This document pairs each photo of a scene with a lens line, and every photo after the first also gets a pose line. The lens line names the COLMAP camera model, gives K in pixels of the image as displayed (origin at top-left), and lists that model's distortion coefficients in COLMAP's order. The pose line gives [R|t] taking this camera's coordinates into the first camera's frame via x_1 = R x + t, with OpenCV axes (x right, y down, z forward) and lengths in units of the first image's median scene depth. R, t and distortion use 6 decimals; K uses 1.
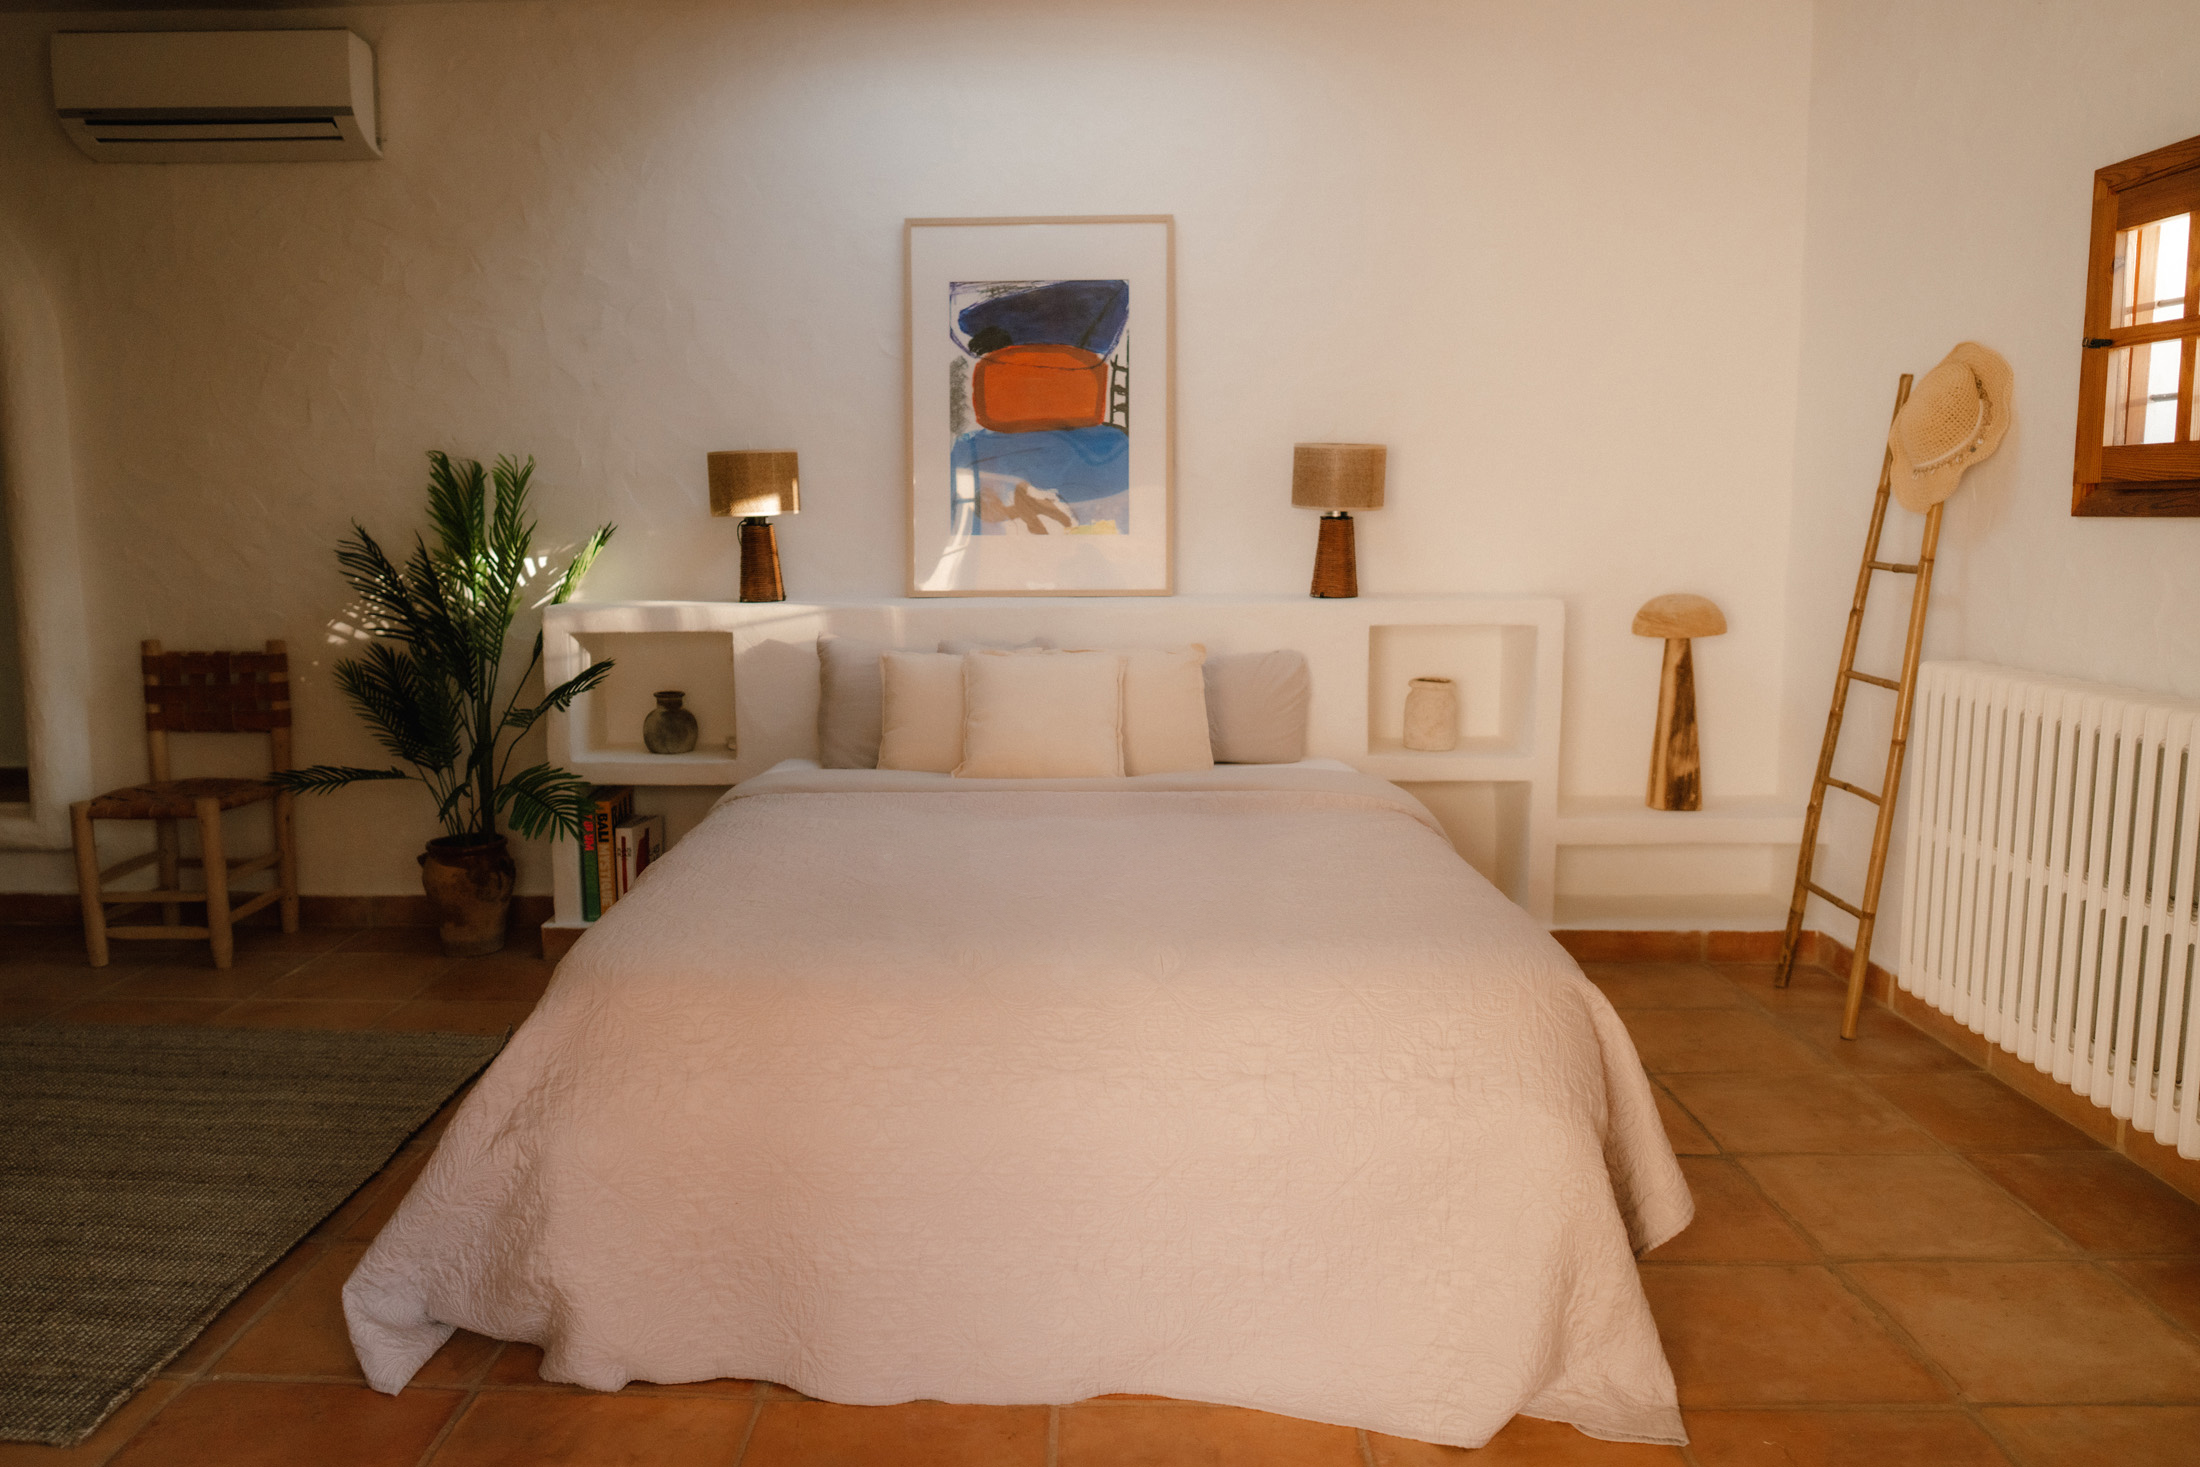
lens RADIAL K [[1523.4, 0, 1100.0], [0, 1523.4, 733.5], [0, 0, 1]] dist [-0.004018, -0.000680]
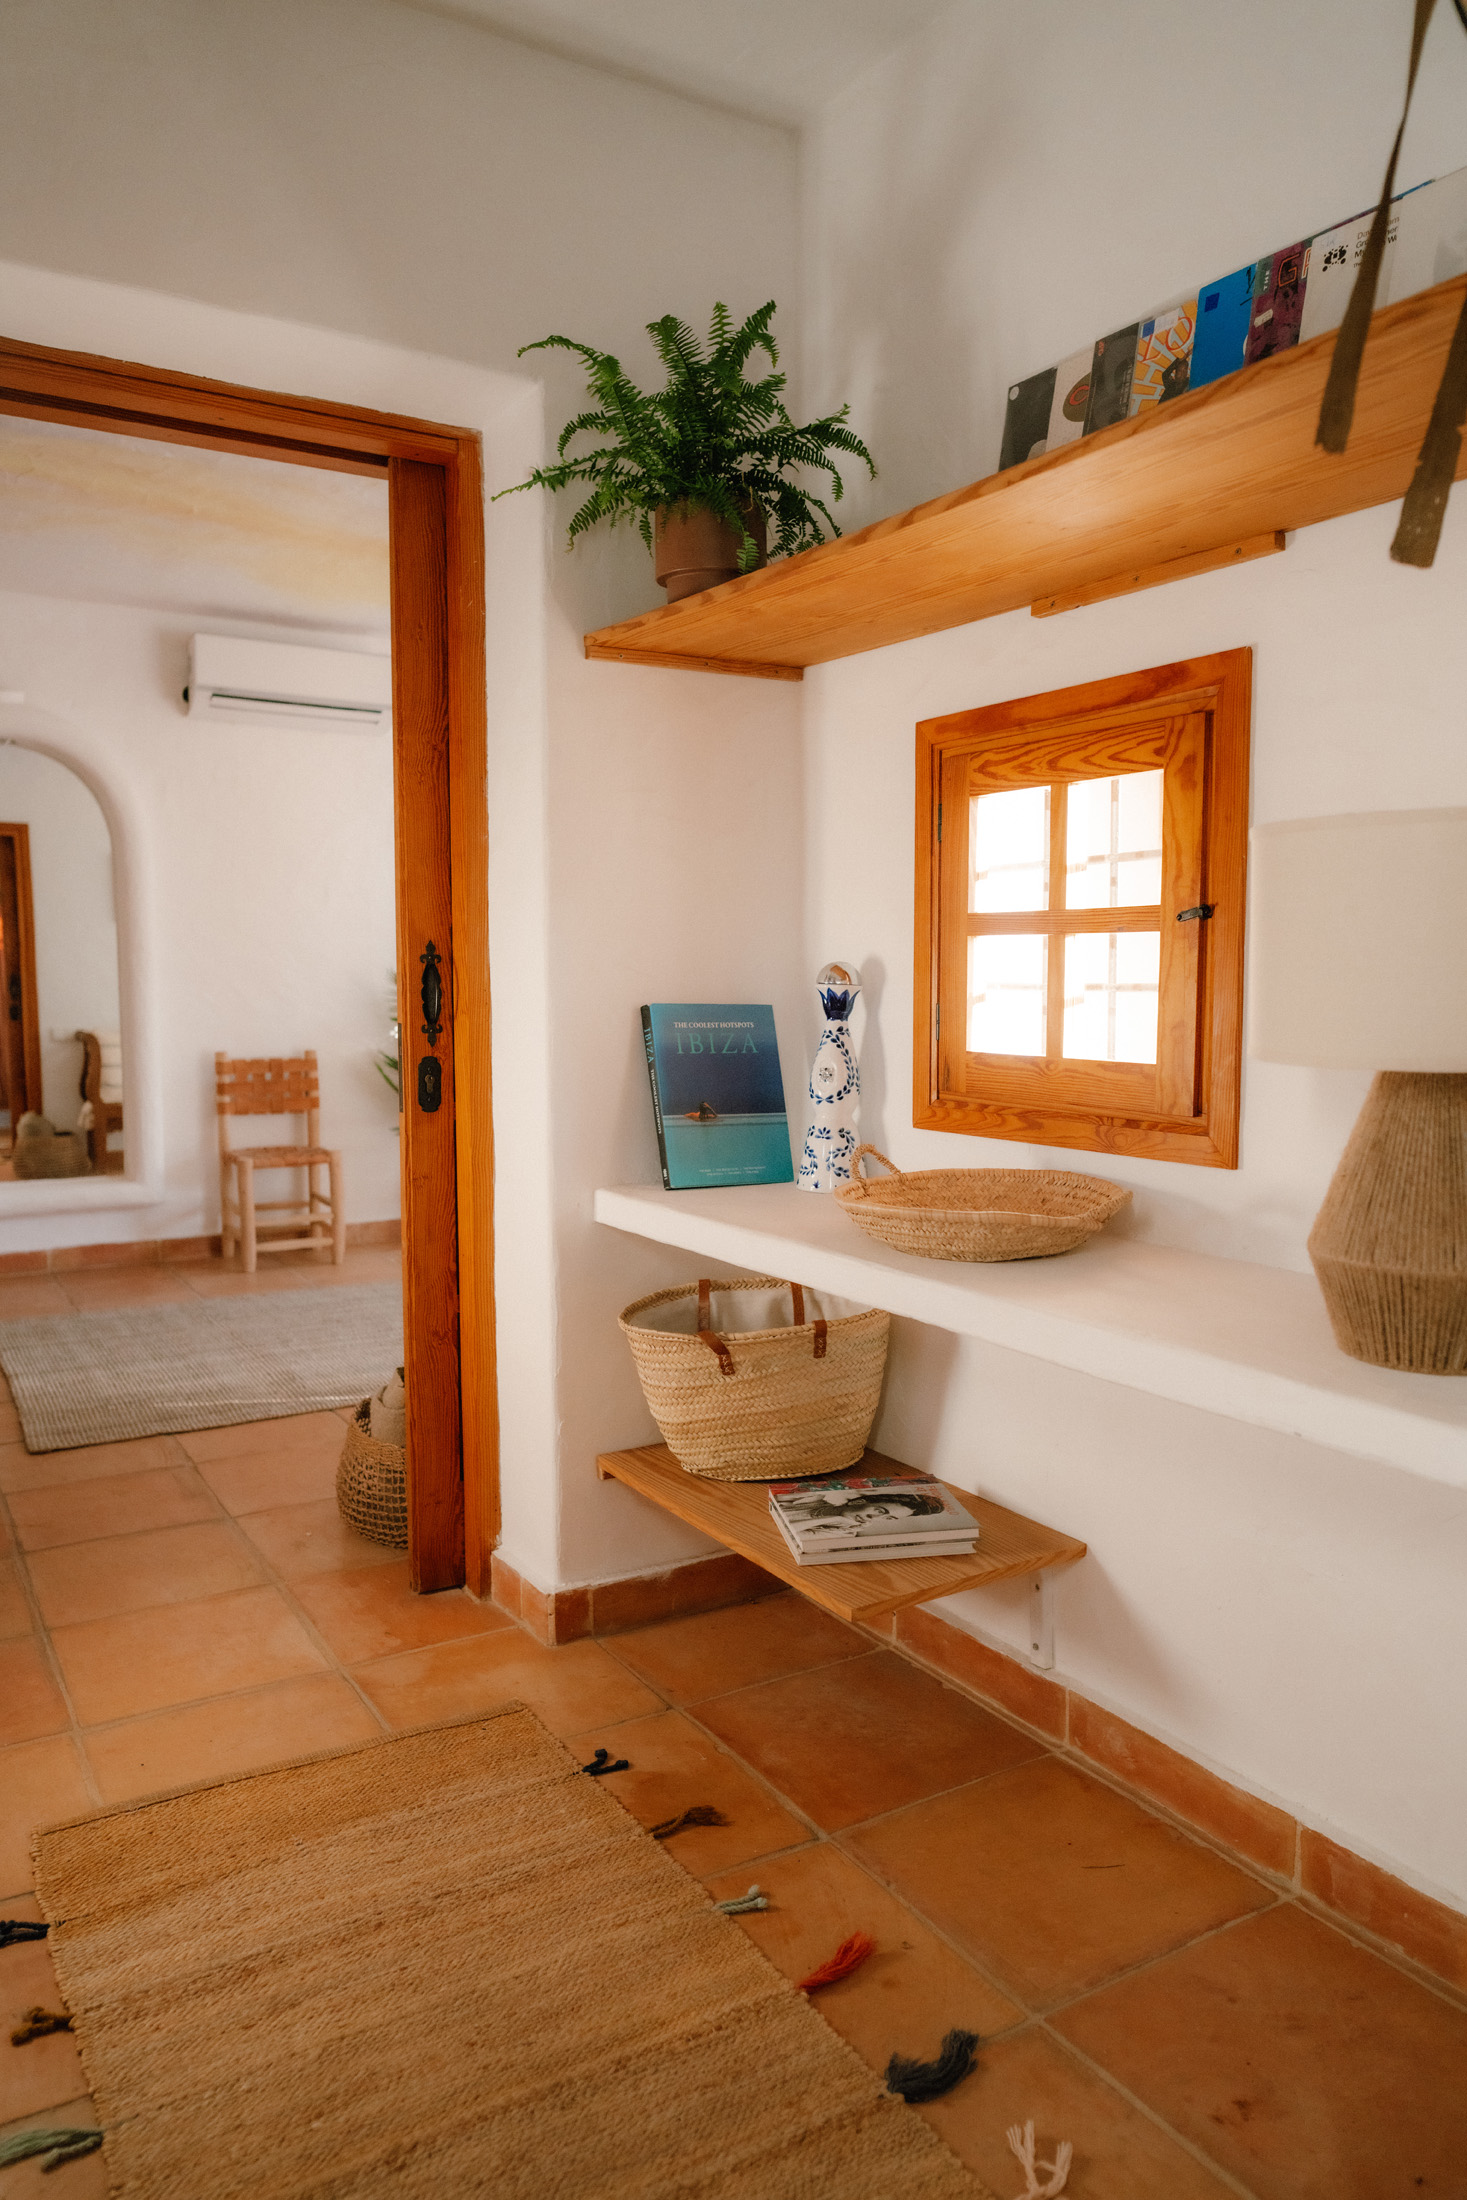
lens RADIAL K [[1523.4, 0, 733.5], [0, 1523.4, 1100.0], [0, 0, 1]] dist [-0.004018, -0.000680]
pose [[0.857293, -0.037193, 0.513483, -0.847402], [0.060462, 0.997759, -0.028675, 0.049027], [-0.511265, 0.055629, 0.857621, -0.423452]]
